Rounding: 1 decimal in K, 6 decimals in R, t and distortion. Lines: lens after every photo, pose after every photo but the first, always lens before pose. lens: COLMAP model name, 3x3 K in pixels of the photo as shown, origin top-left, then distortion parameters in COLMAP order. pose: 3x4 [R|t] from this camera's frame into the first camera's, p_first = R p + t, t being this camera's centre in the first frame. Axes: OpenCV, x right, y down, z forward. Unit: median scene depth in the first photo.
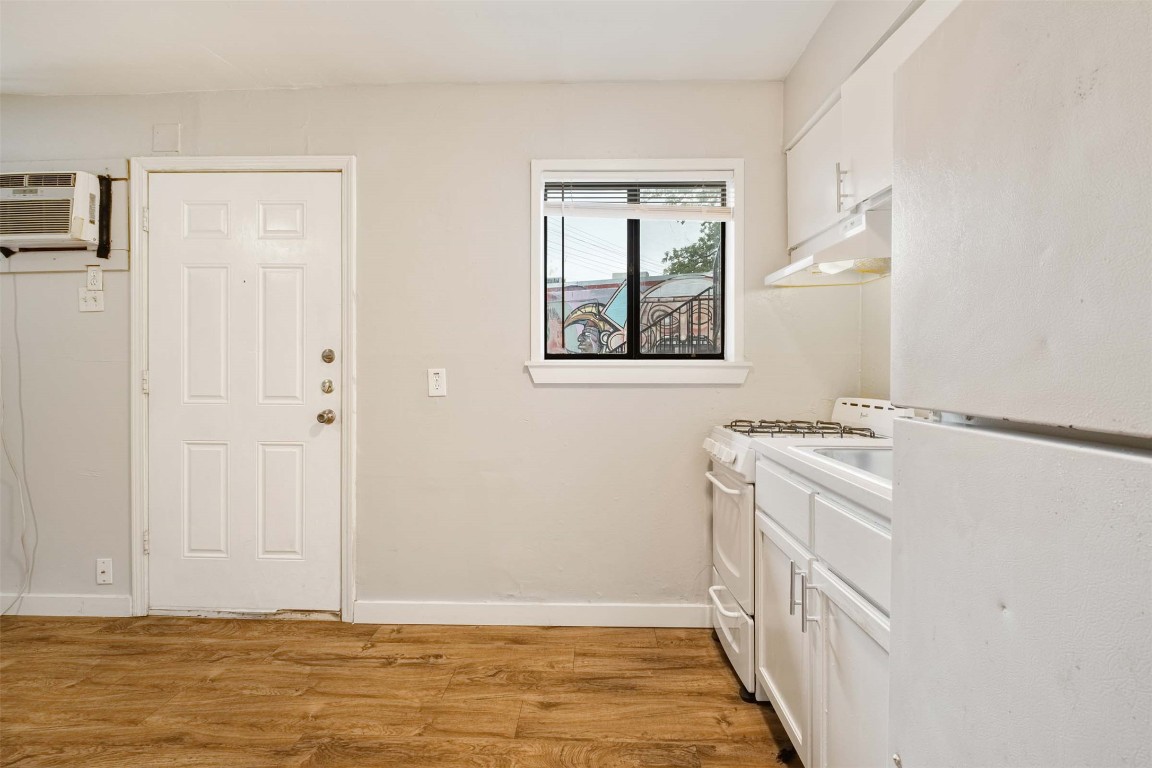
lens RADIAL K [[505.1, 0, 575.1], [0, 505.1, 382.2], [0, 0, 1]] dist [-0.000075, -0.000201]
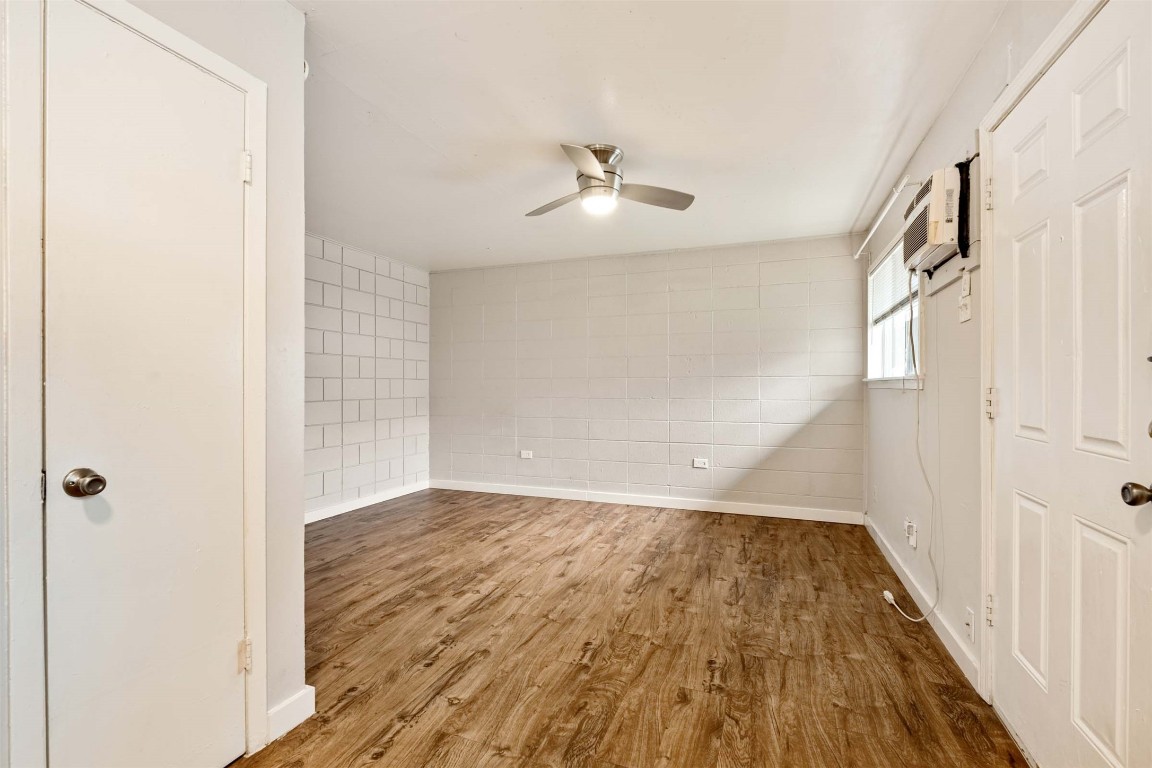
lens RADIAL K [[505.1, 0, 579.5], [0, 505.1, 388.1], [0, 0, 1]] dist [-0.000075, -0.000201]
pose [[-0.337509, 0.002488, -0.941319, 0.100254], [-0.005171, 0.999977, 0.004498, -0.026205], [0.941308, 0.006385, -0.337488, 0.725026]]
